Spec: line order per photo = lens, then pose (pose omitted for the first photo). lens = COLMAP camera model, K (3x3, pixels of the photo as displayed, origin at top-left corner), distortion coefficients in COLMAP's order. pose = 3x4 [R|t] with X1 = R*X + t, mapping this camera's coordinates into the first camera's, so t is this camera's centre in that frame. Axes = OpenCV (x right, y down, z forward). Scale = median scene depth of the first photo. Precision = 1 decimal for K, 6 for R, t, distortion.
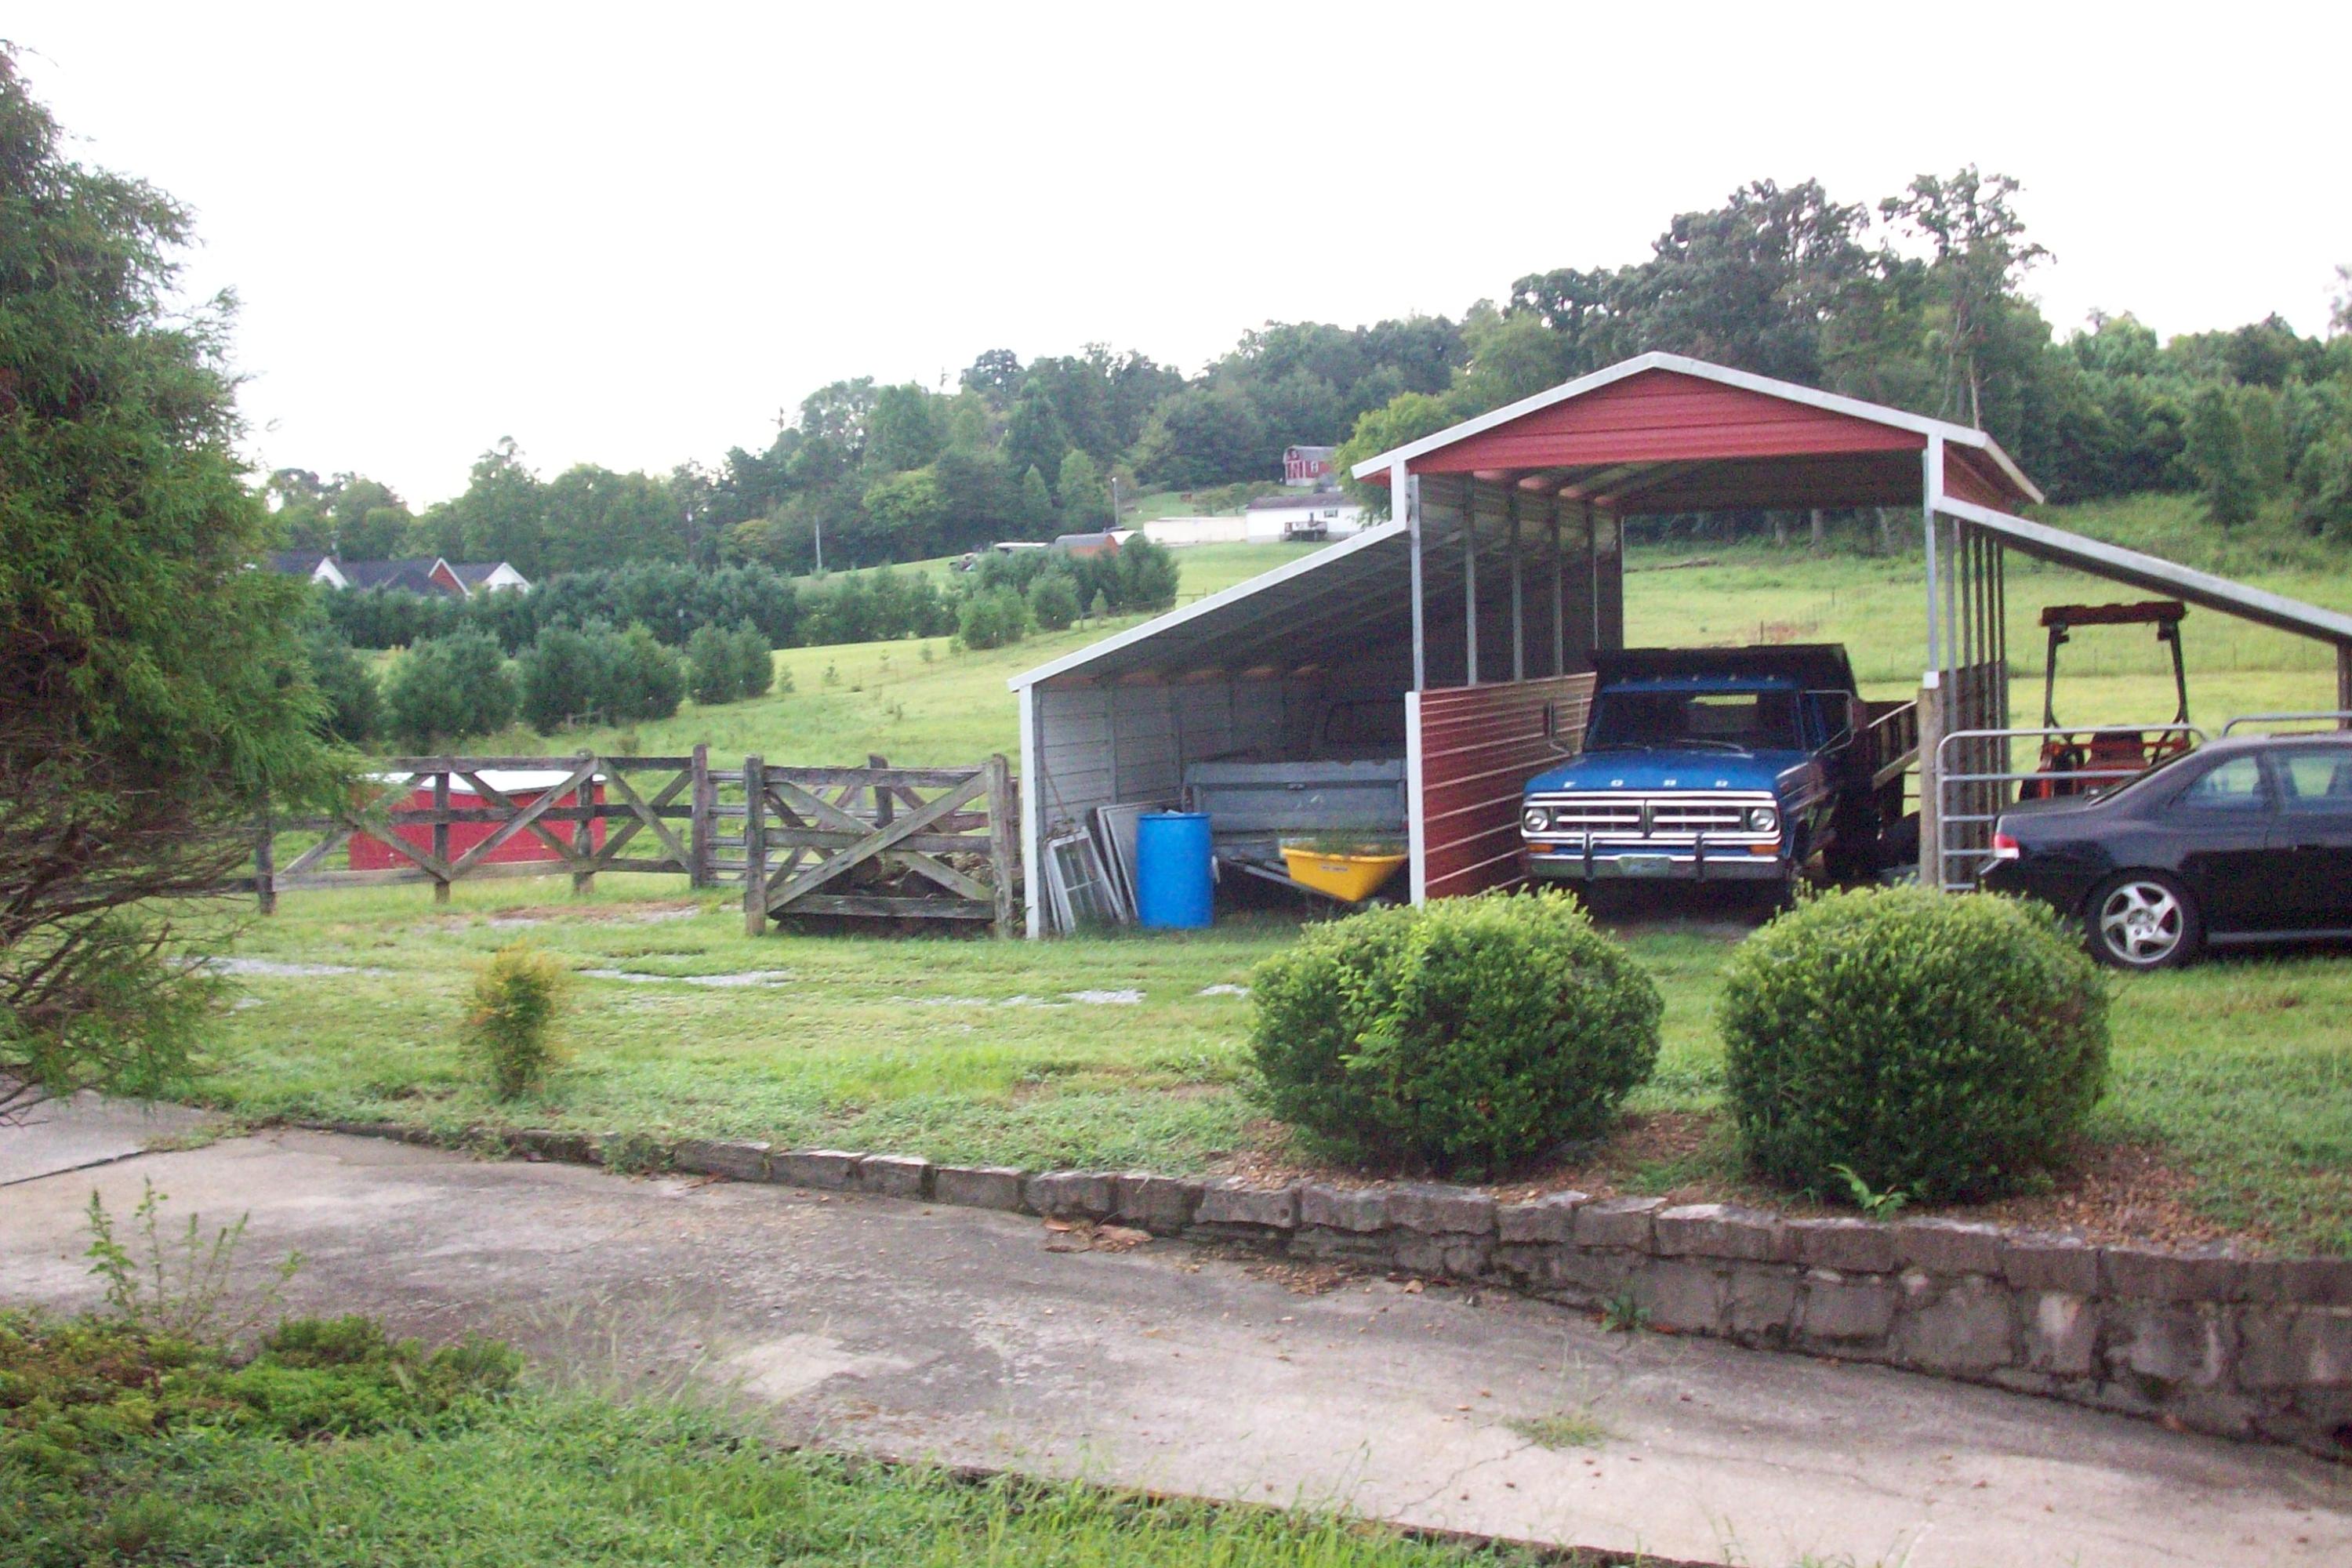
lens RADIAL K [[2622.0, 0, 1229.0], [0, 2622.0, 770.8], [0, 0, 1]] dist [-0.123972, 0.000000]
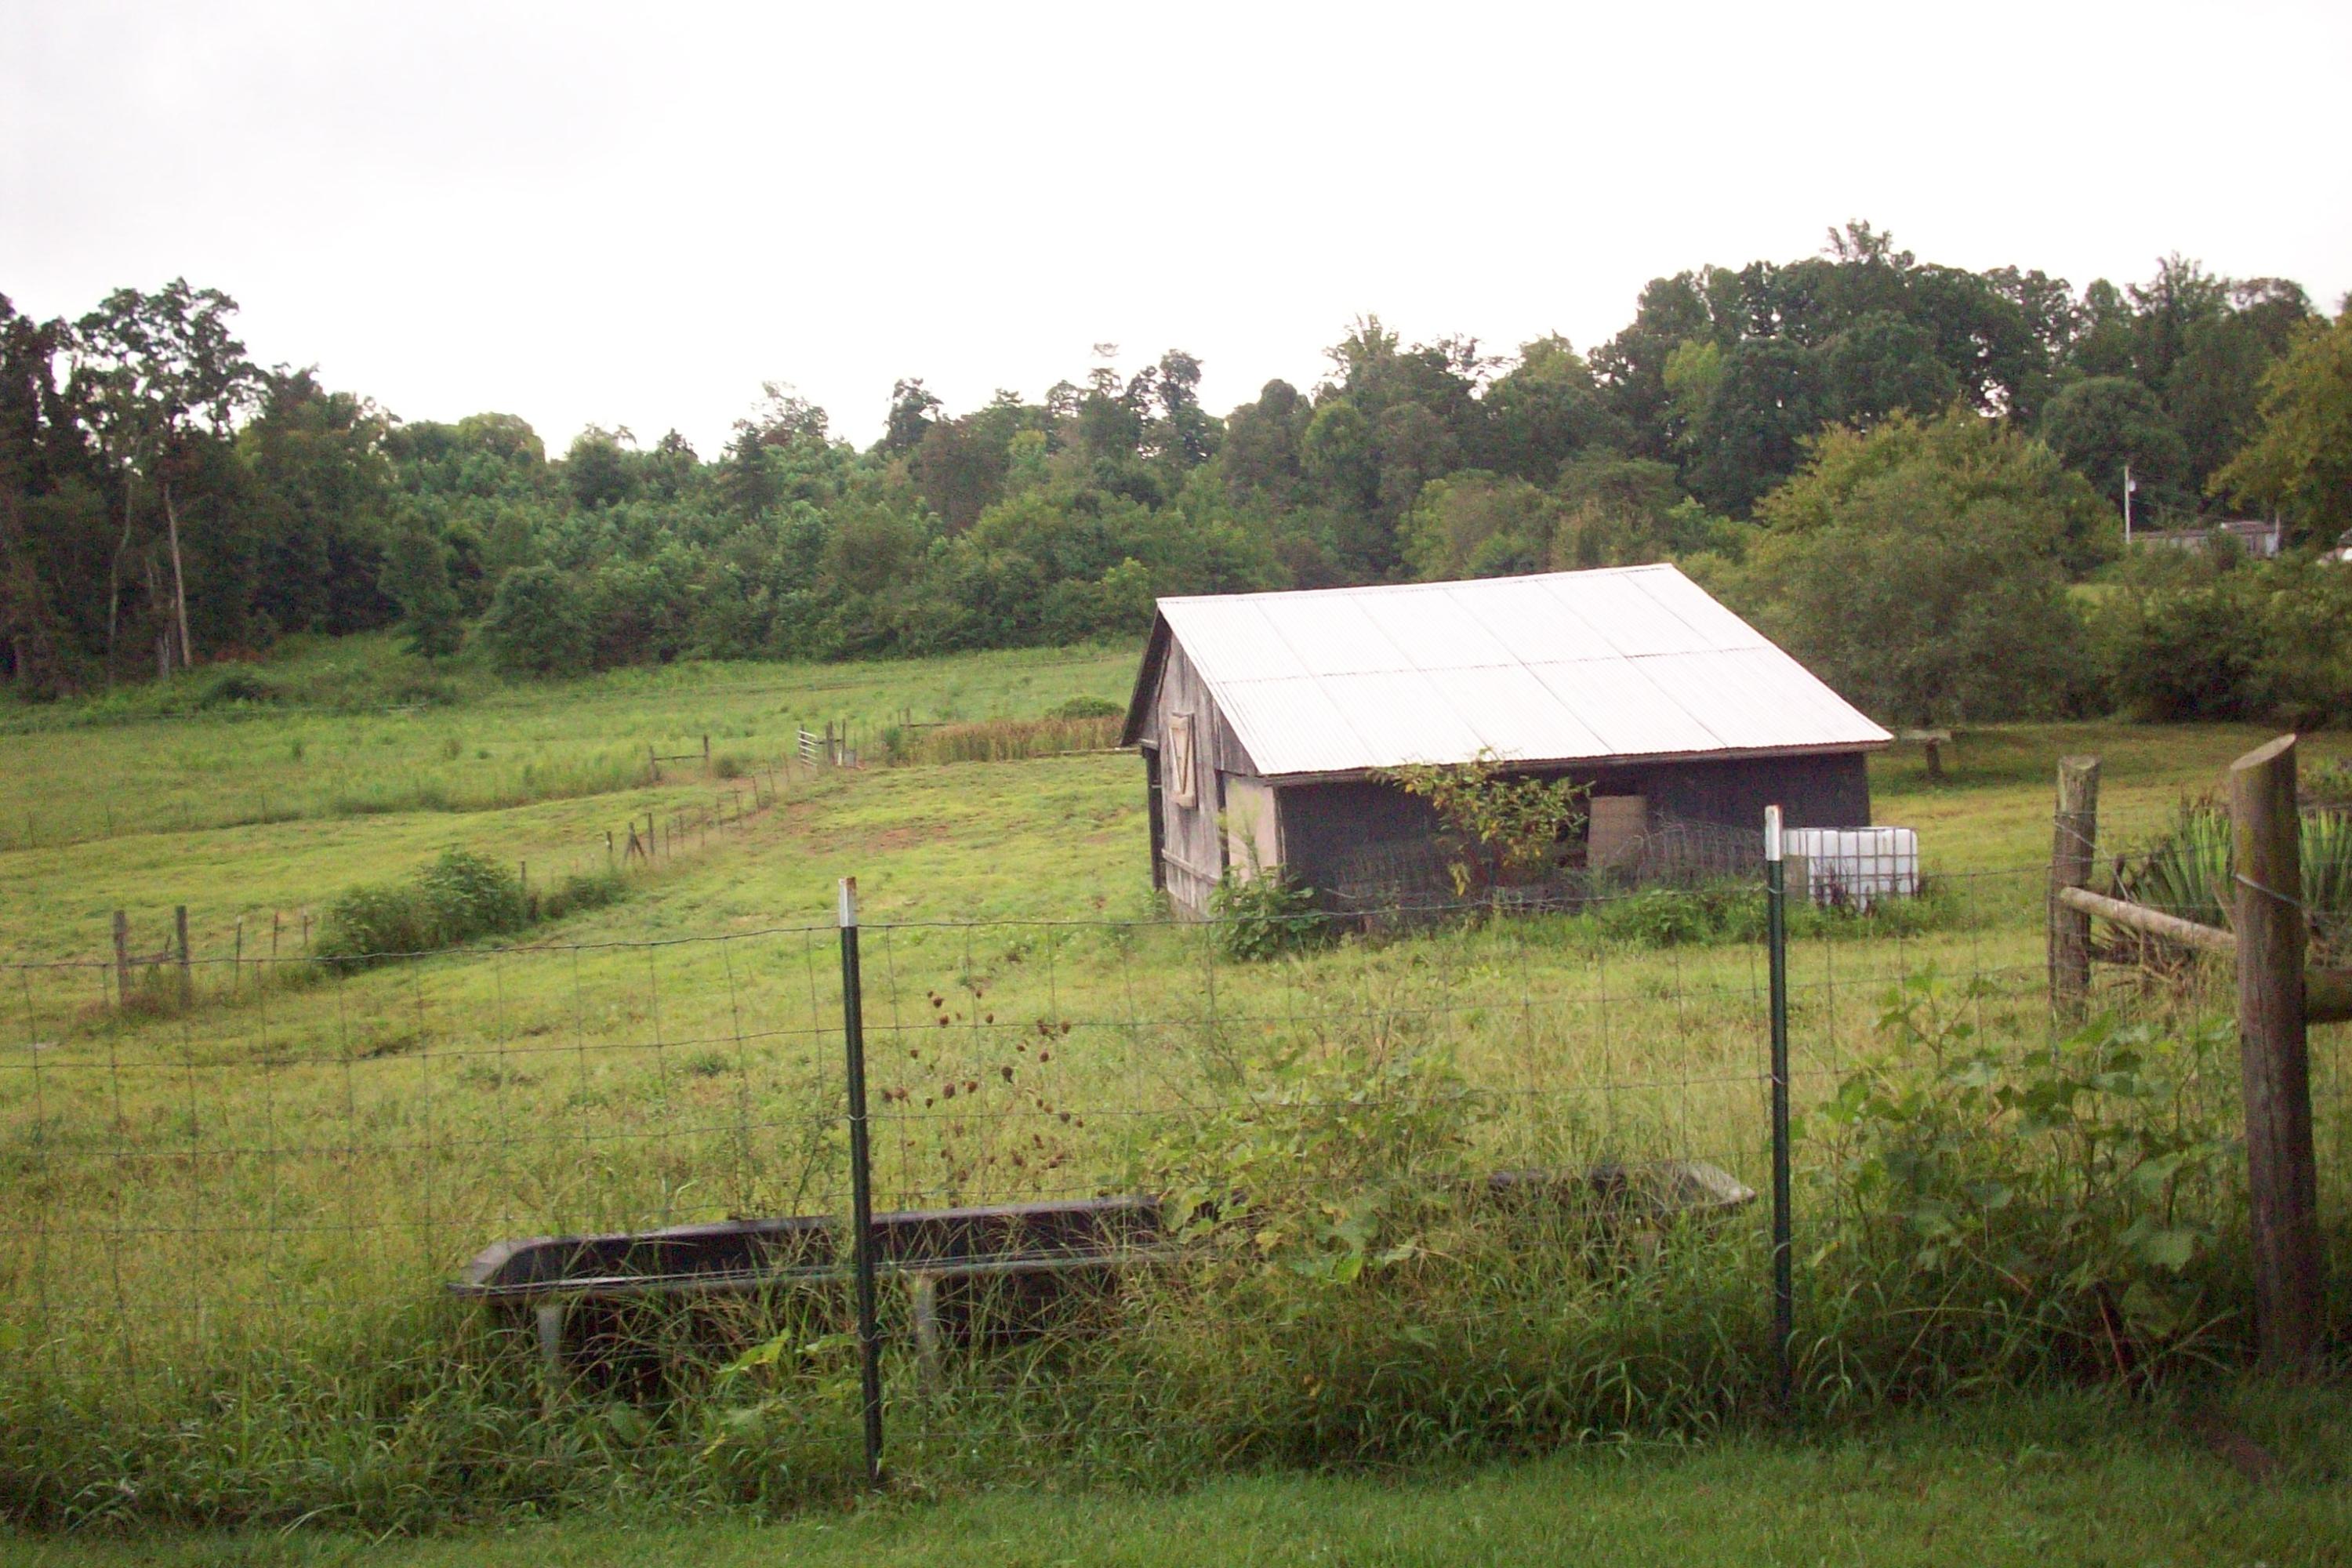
lens RADIAL K [[2622.0, 0, 1262.4], [0, 2622.0, 738.1], [0, 0, 1]] dist [-0.123972, 0.000000]
pose [[0.887218, -0.034905, 0.460028, 0.204138], [0.059320, 0.997488, -0.038720, -0.008792], [-0.457520, 0.061642, 0.887060, 0.003341]]
